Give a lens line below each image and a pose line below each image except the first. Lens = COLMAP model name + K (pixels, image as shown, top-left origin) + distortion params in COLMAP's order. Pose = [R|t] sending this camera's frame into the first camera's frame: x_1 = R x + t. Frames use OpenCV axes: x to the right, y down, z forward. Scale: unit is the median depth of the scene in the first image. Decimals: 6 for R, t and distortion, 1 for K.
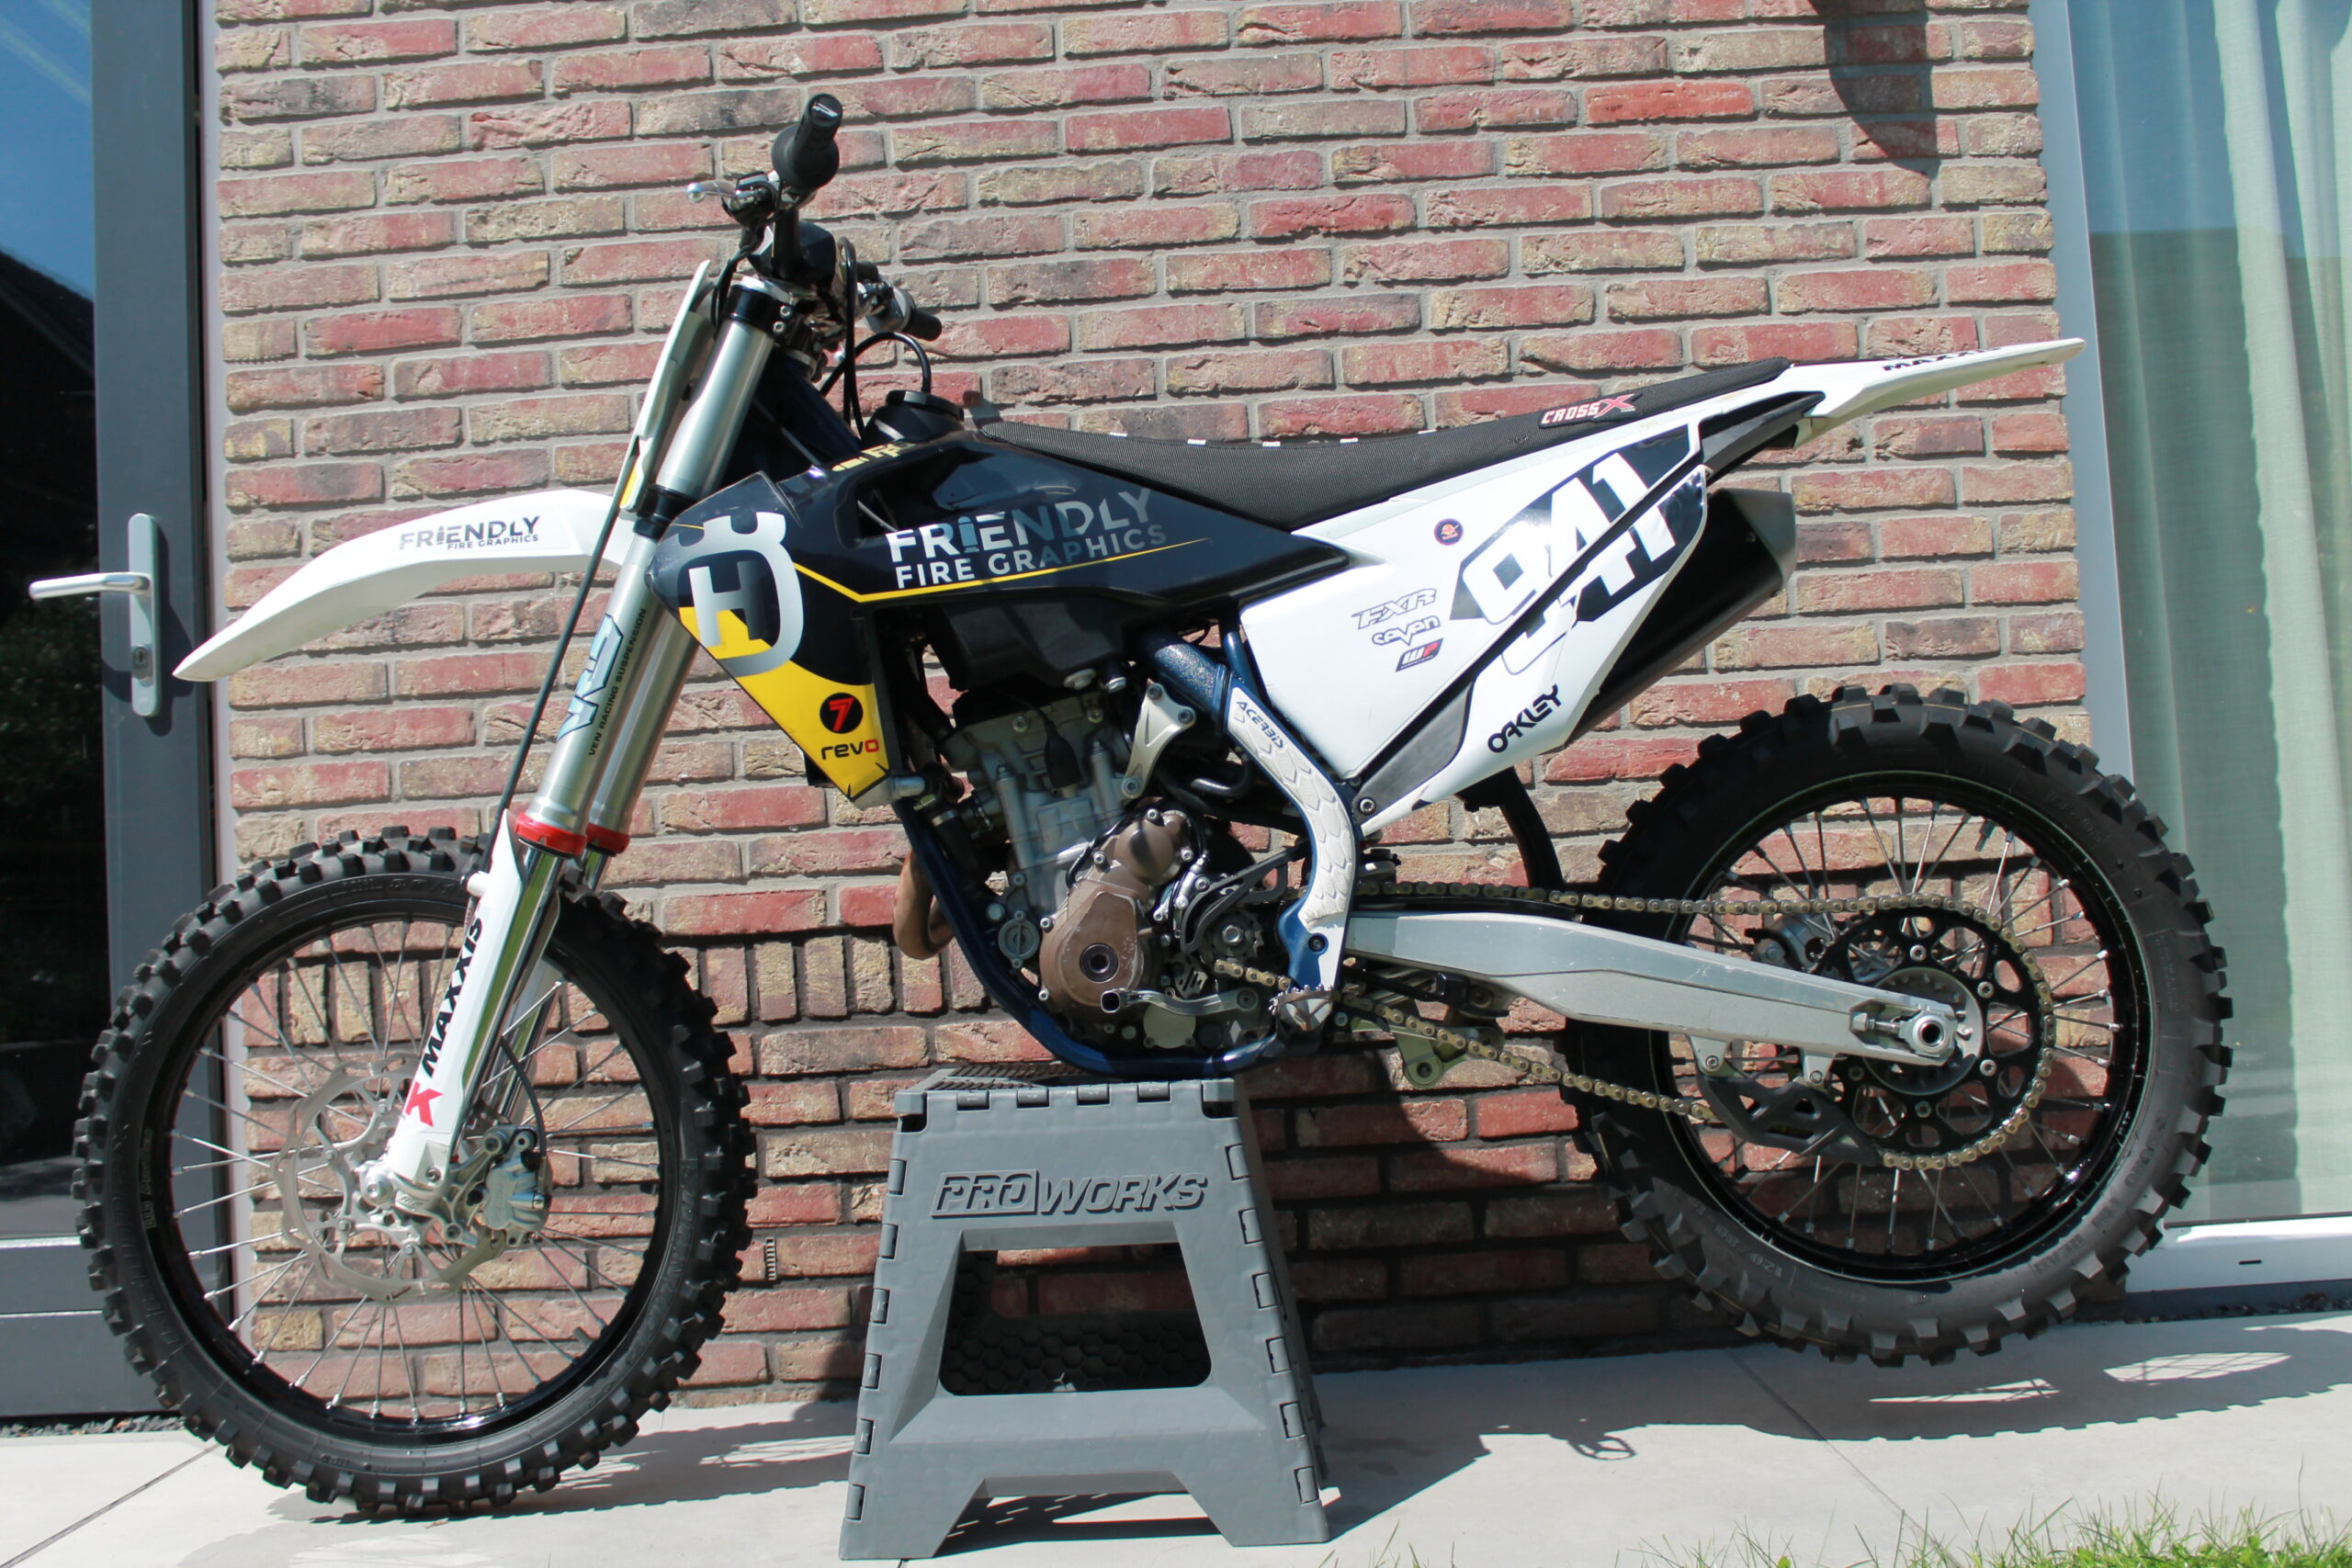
lens RADIAL K [[2183.8, 0, 1163.7], [0, 2183.8, 772.1], [0, 0, 1]] dist [-0.106237, 0.000000]
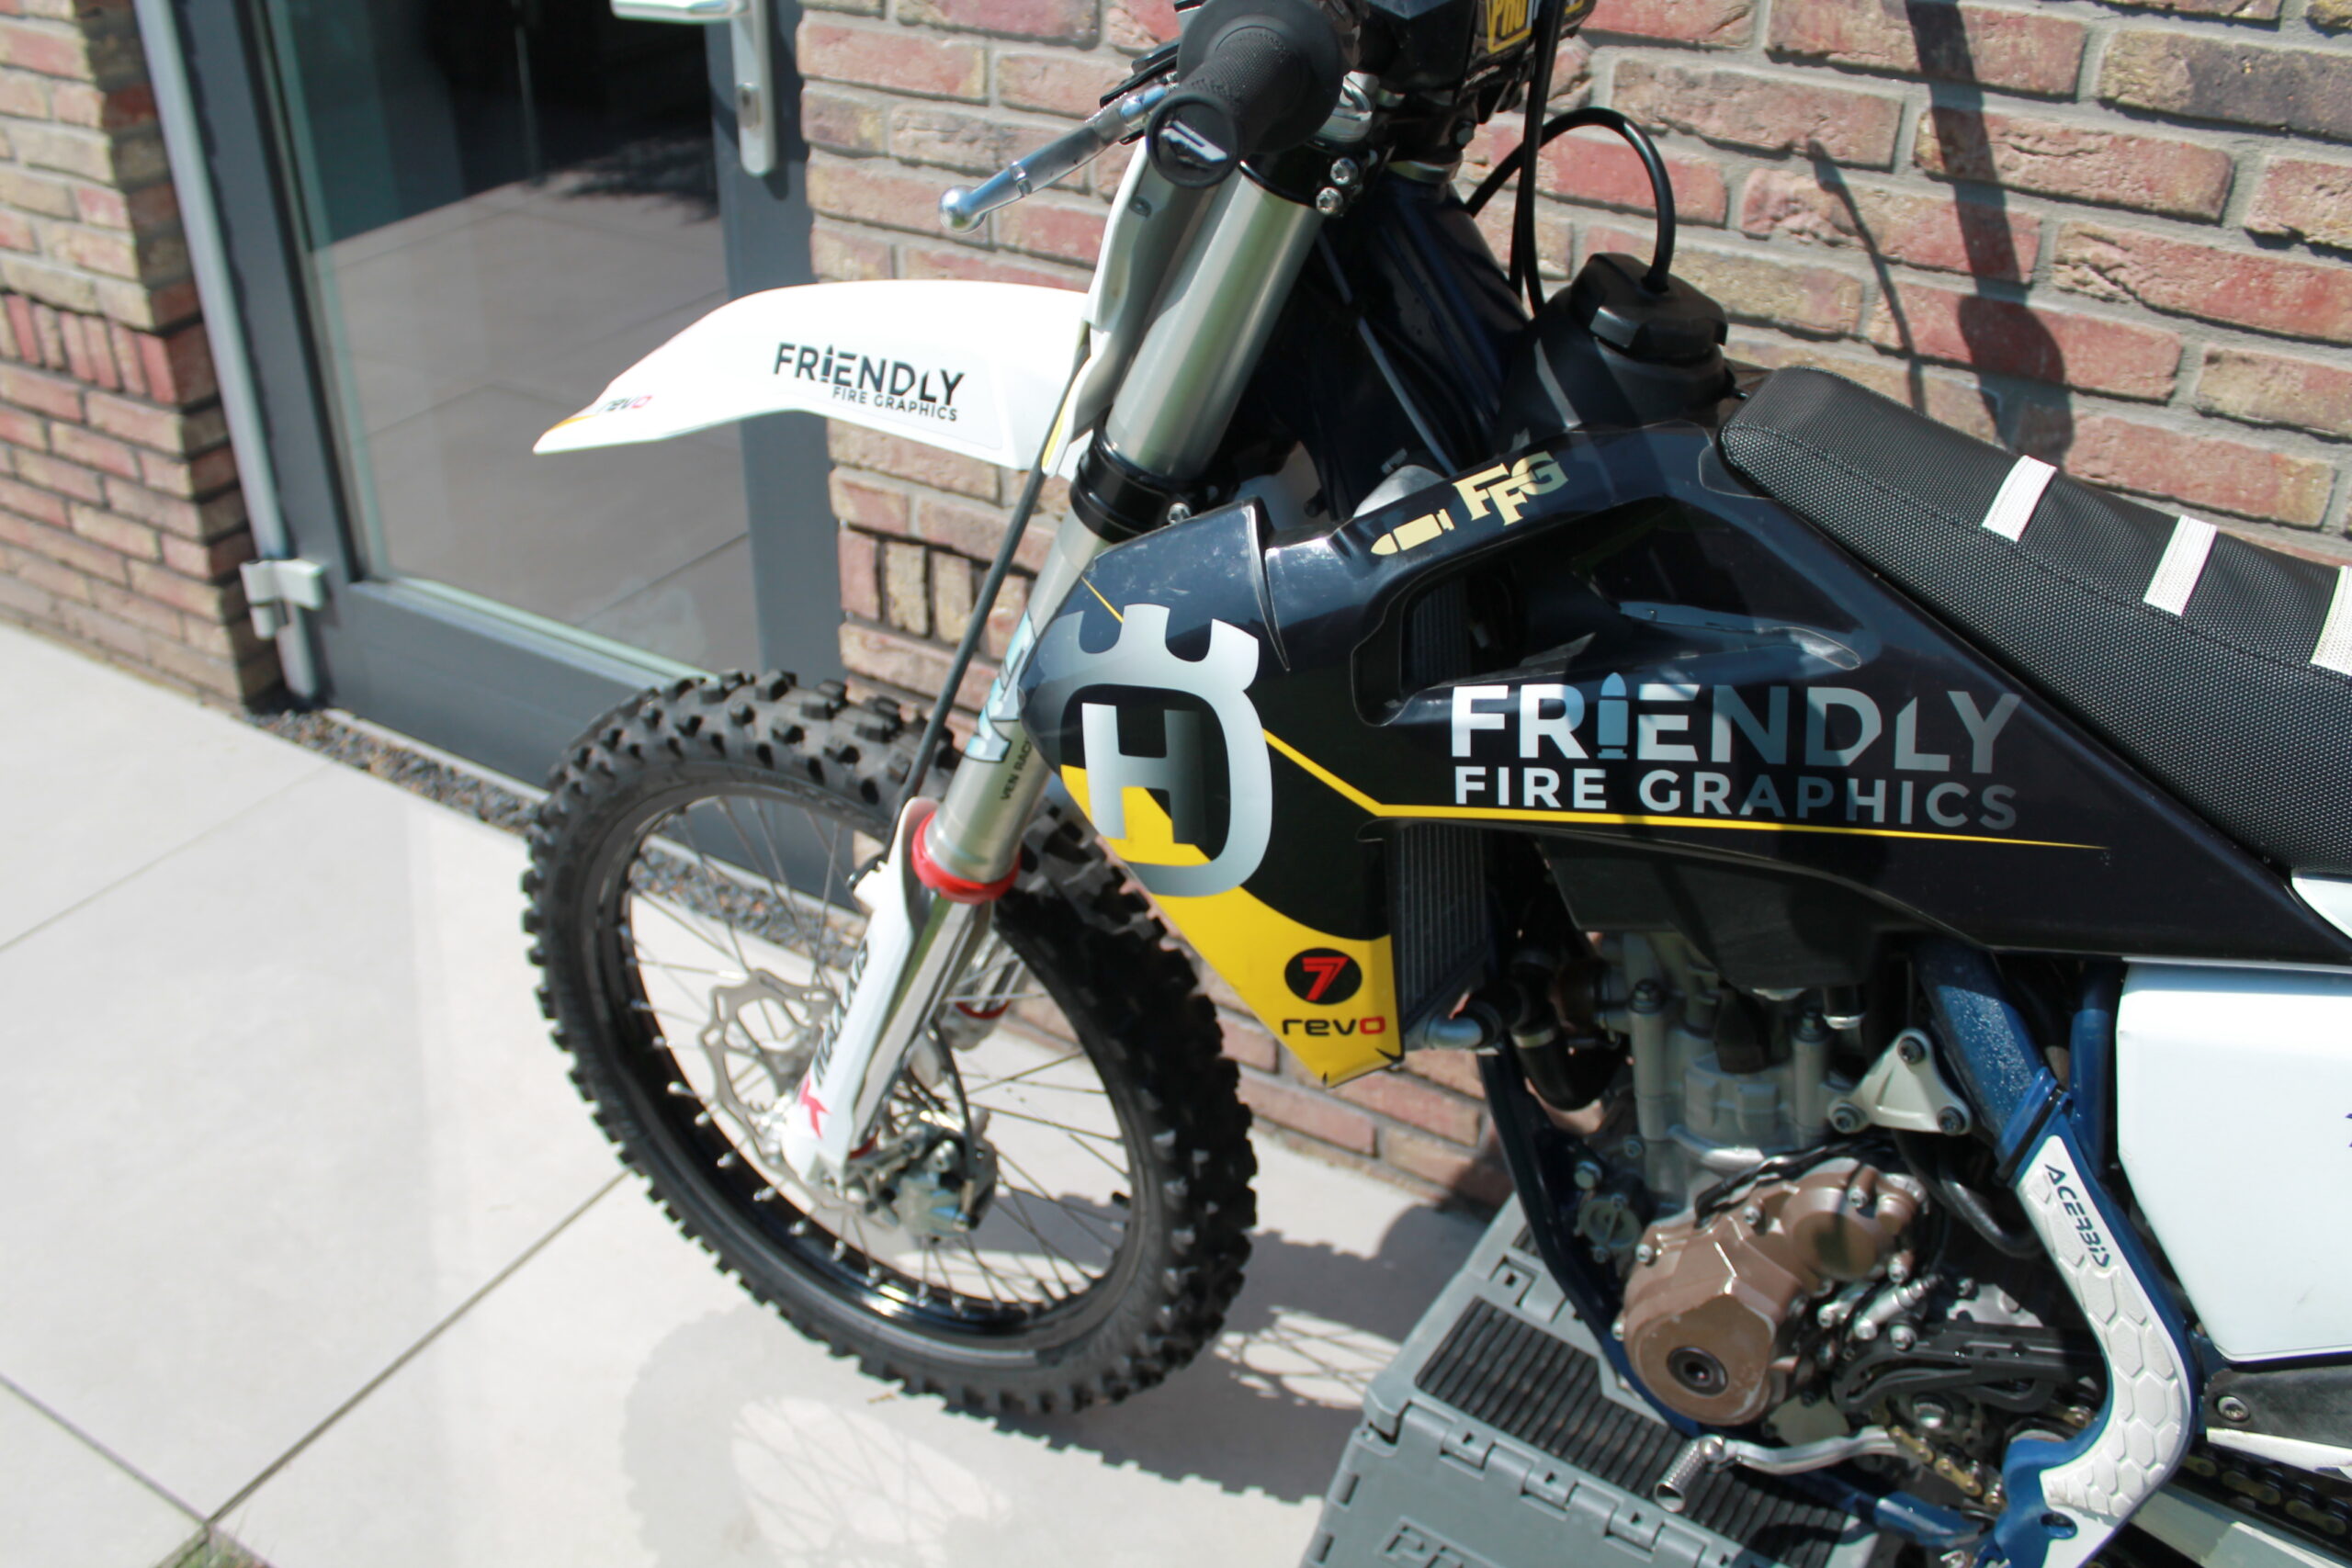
lens RADIAL K [[2059.0, 0, 1157.8], [0, 2059.0, 758.3], [0, 0, 1]] dist [-0.161505, 0.144893]
pose [[0.861887, 0.317103, -0.395722, 0.007095], [-0.035249, 0.815939, 0.577062, -0.287476], [0.505873, -0.483414, 0.714425, 0.467603]]
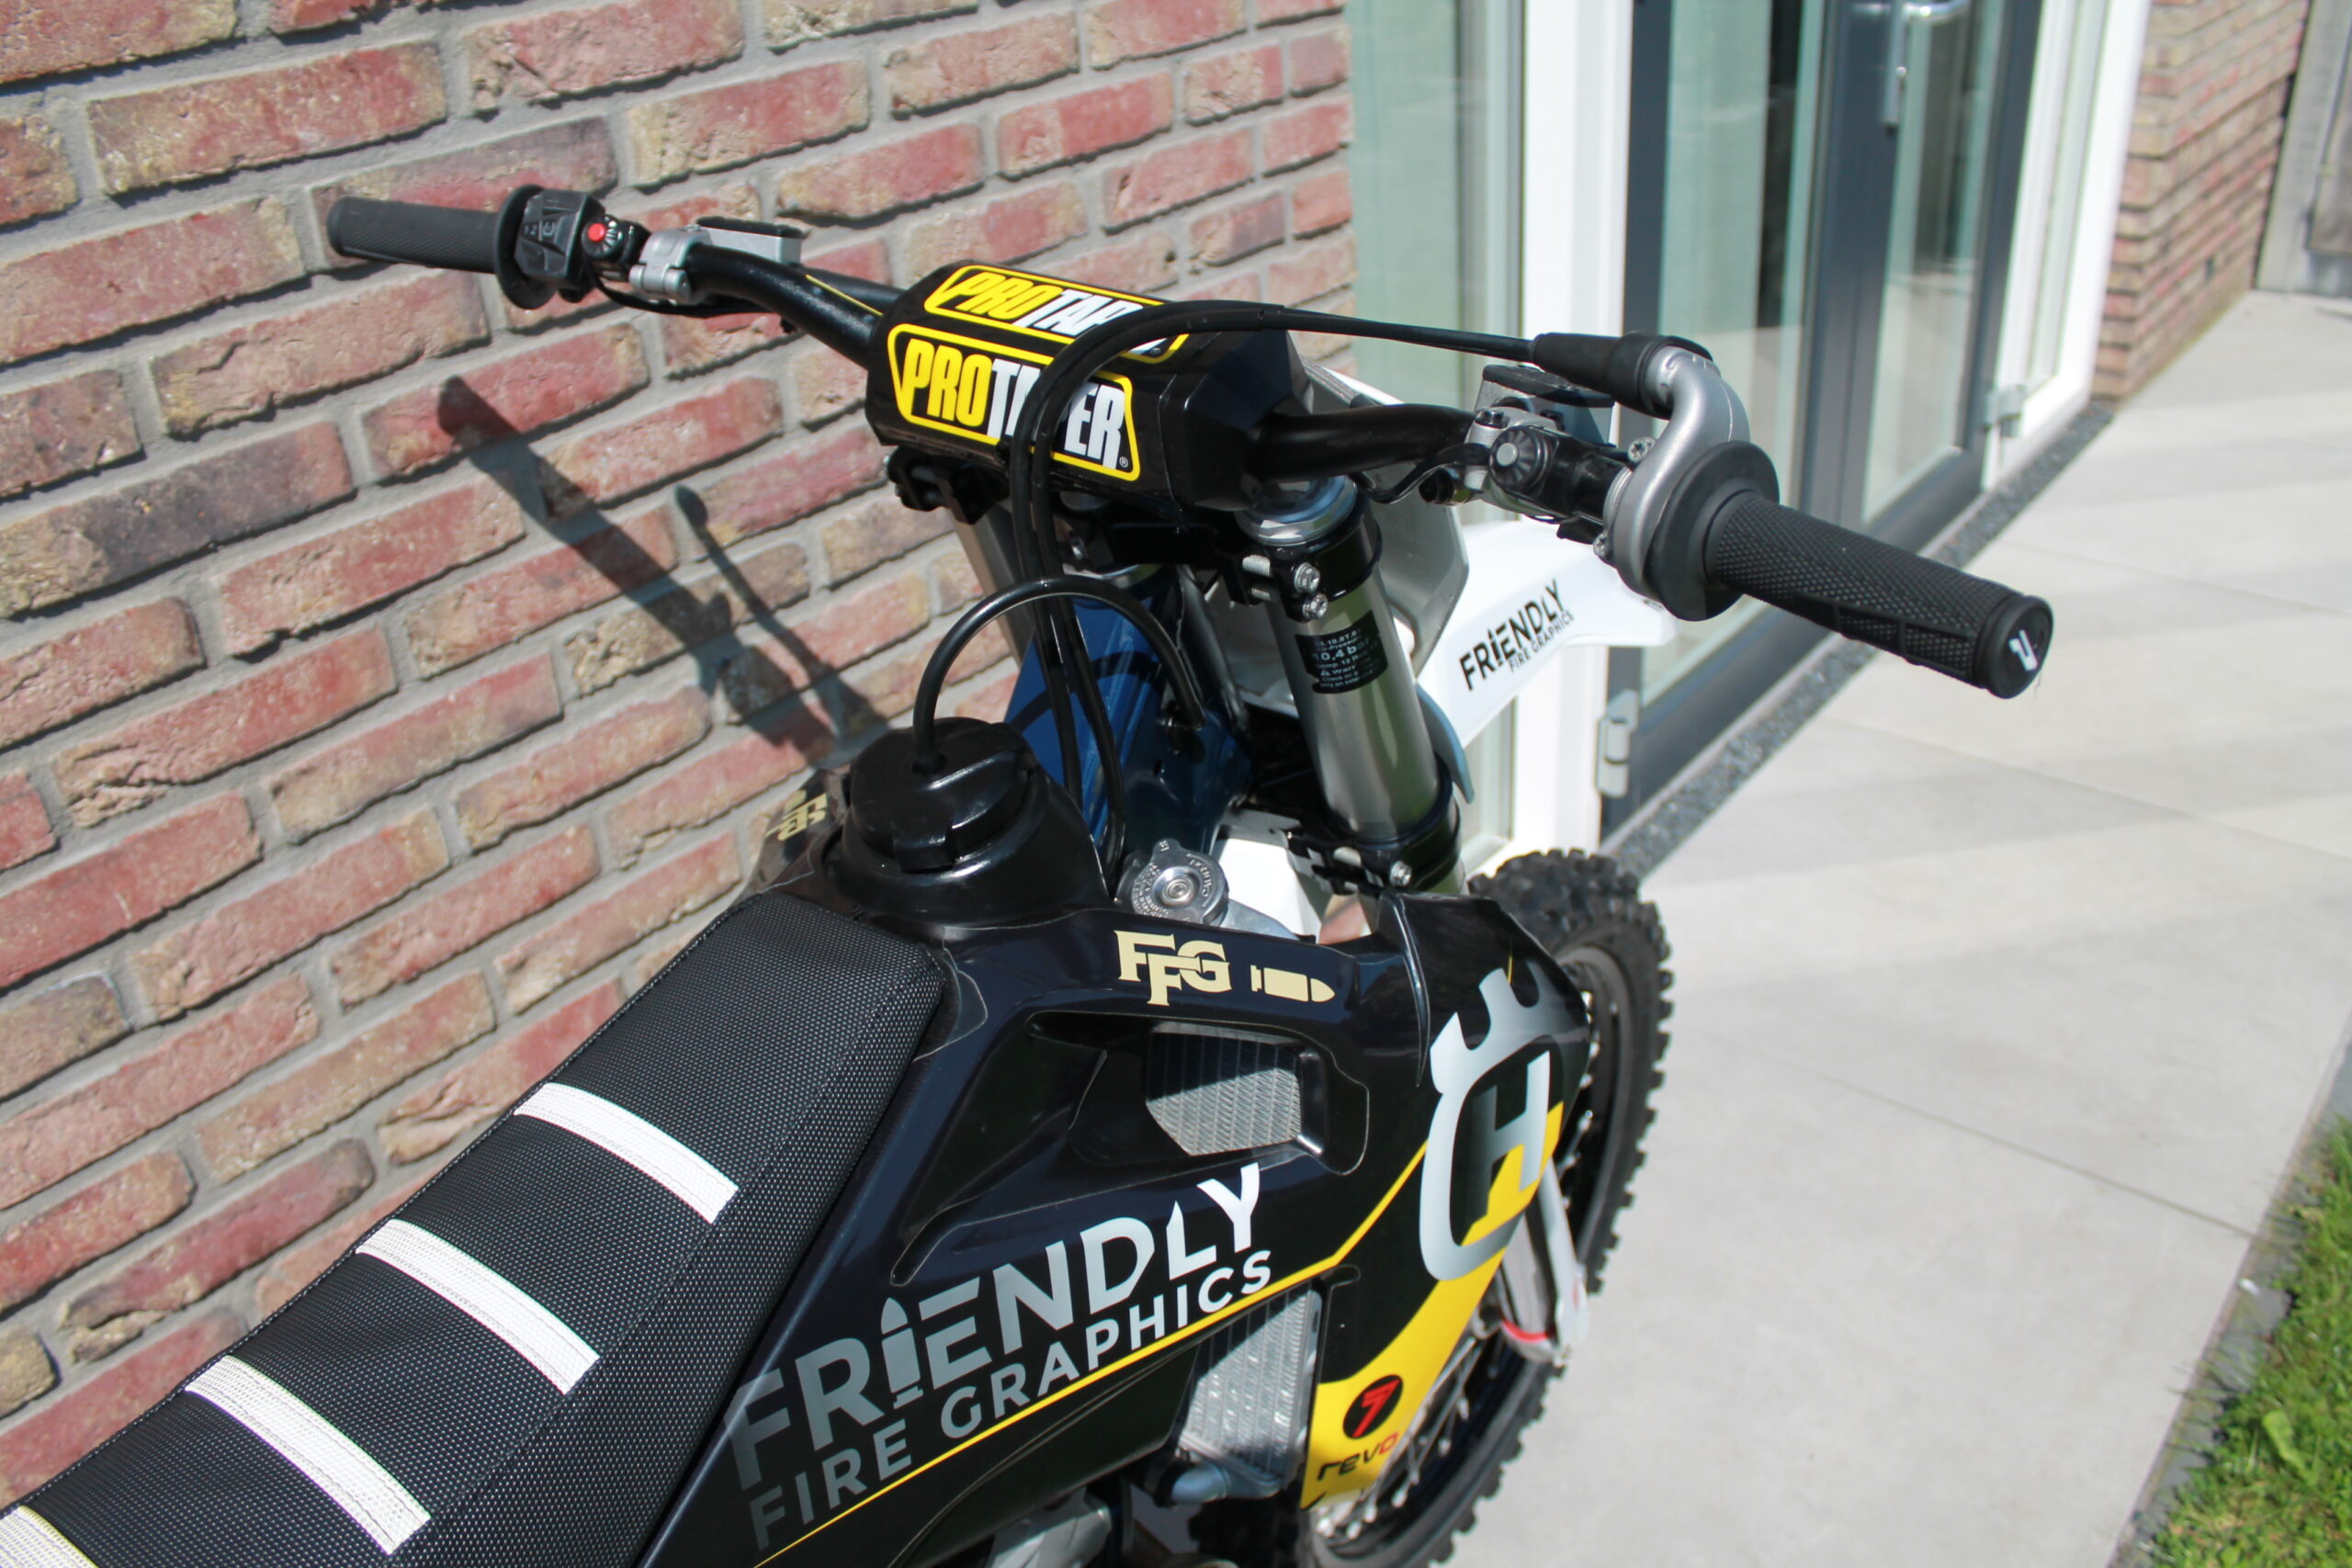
lens RADIAL K [[1966.5, 0, 1177.6], [0, 1966.5, 783.0], [0, 0, 1]] dist [-0.161998, 0.132190]
pose [[0.609392, -0.369834, 0.701330, -0.166055], [-0.012522, 0.879948, 0.474905, -0.296078], [-0.792770, -0.298186, 0.531602, 0.621094]]
